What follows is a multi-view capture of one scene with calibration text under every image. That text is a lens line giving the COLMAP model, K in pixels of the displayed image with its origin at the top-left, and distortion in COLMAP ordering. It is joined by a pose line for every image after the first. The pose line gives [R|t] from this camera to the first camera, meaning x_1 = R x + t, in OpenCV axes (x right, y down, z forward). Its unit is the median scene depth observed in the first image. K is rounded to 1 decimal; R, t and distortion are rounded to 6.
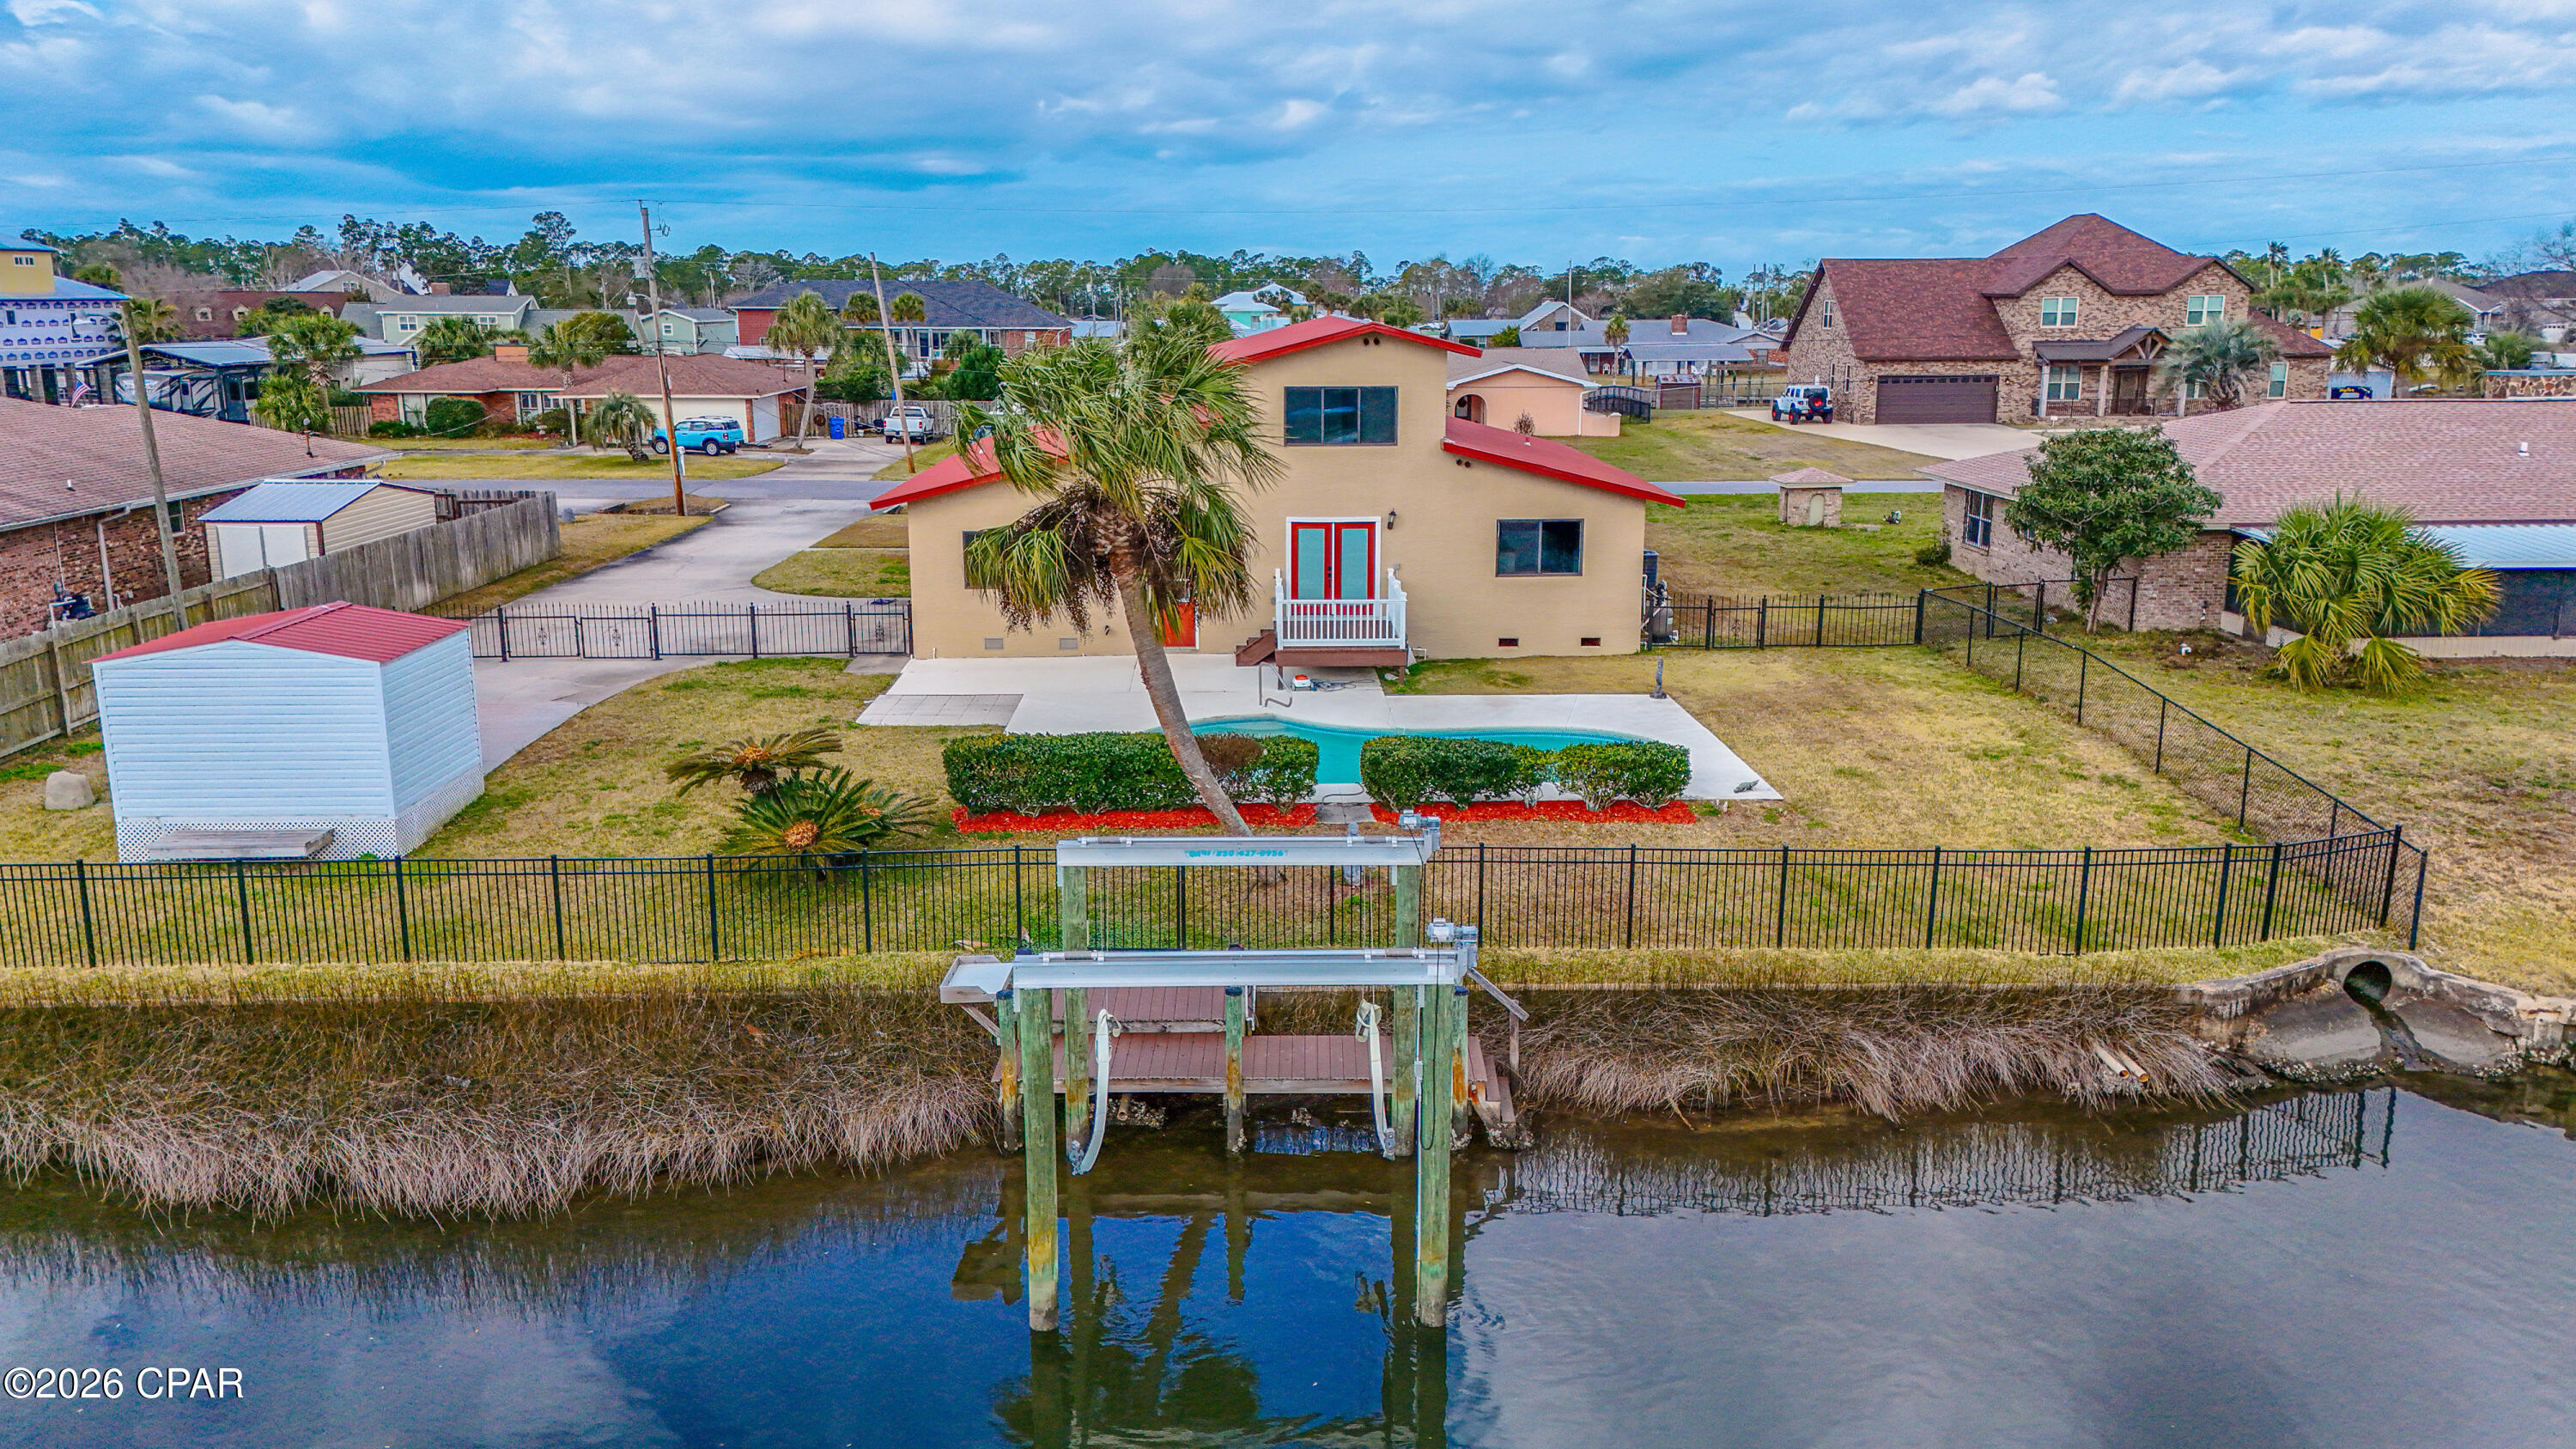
lens RADIAL K [[1890.3, 0, 1282.6], [0, 1890.3, 715.1], [0, 0, 1]] dist [0.082680, -0.069967]
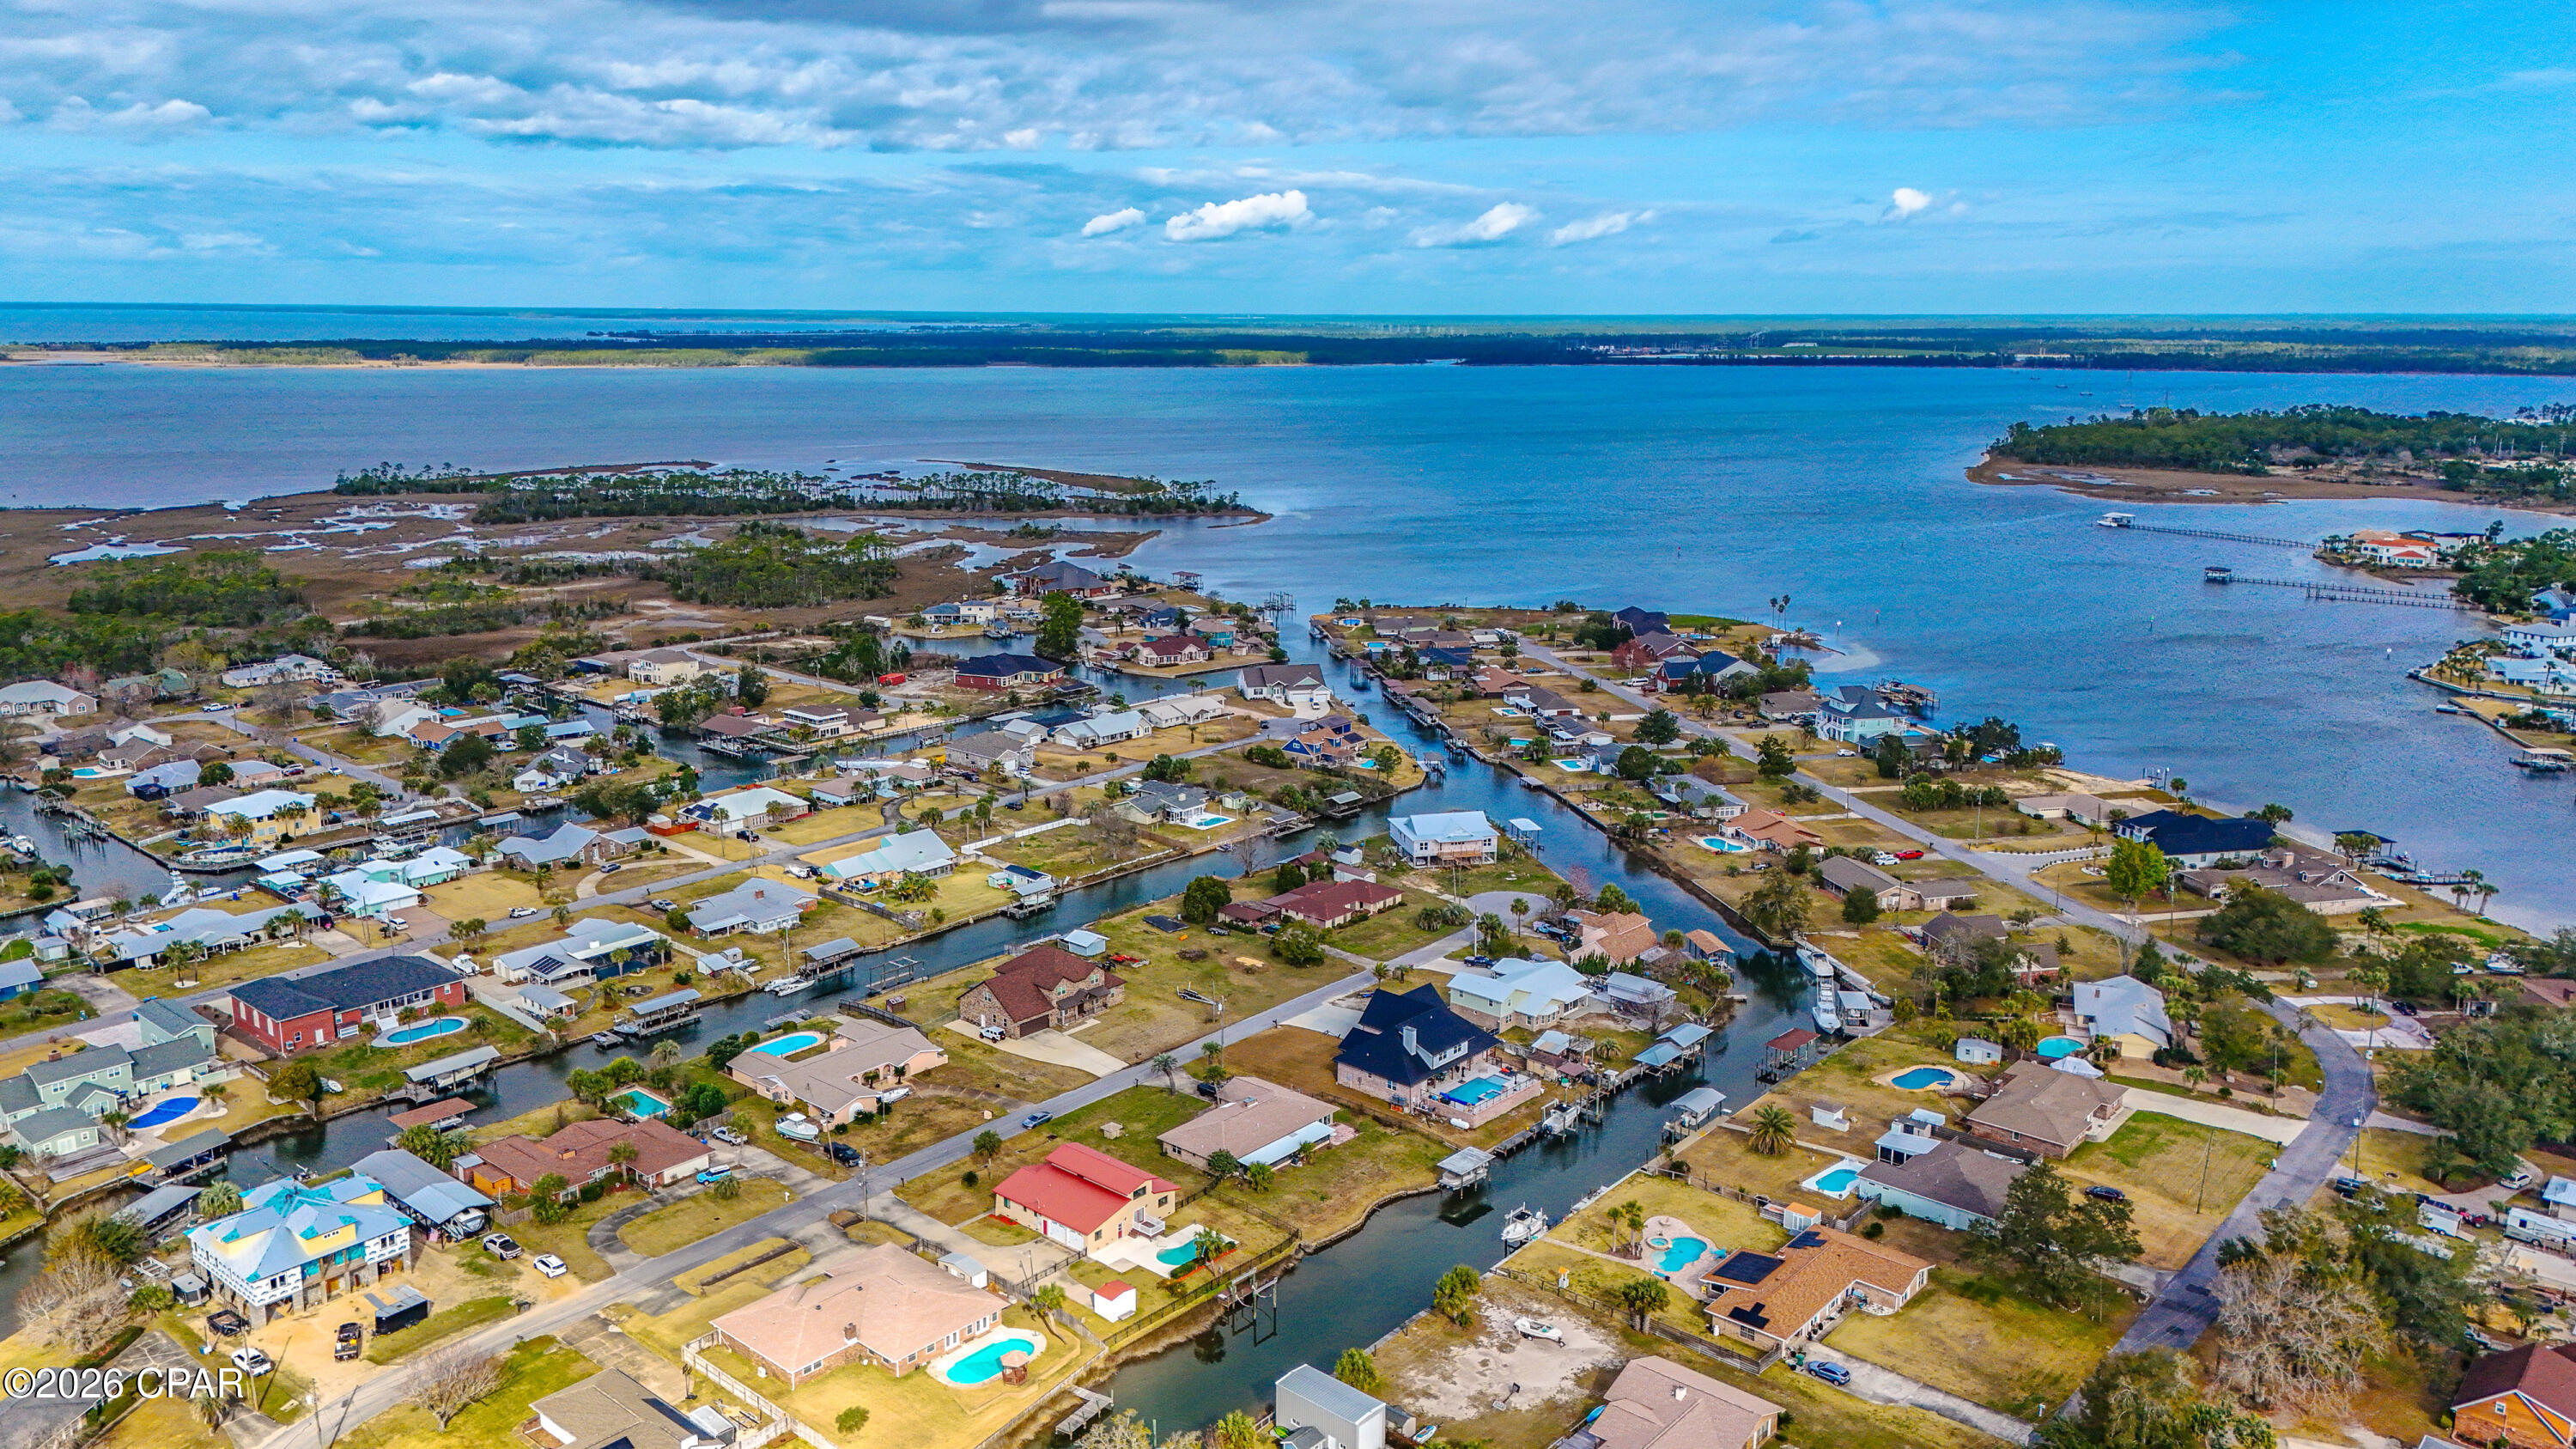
lens RADIAL K [[1890.3, 0, 1282.6], [0, 1890.3, 715.1], [0, 0, 1]] dist [0.082680, -0.069967]
pose [[0.678219, -0.153354, 0.718680, -5.849915], [0.153407, 0.985982, 0.065622, -3.070224], [-0.718669, 0.065744, 0.692238, -5.641679]]
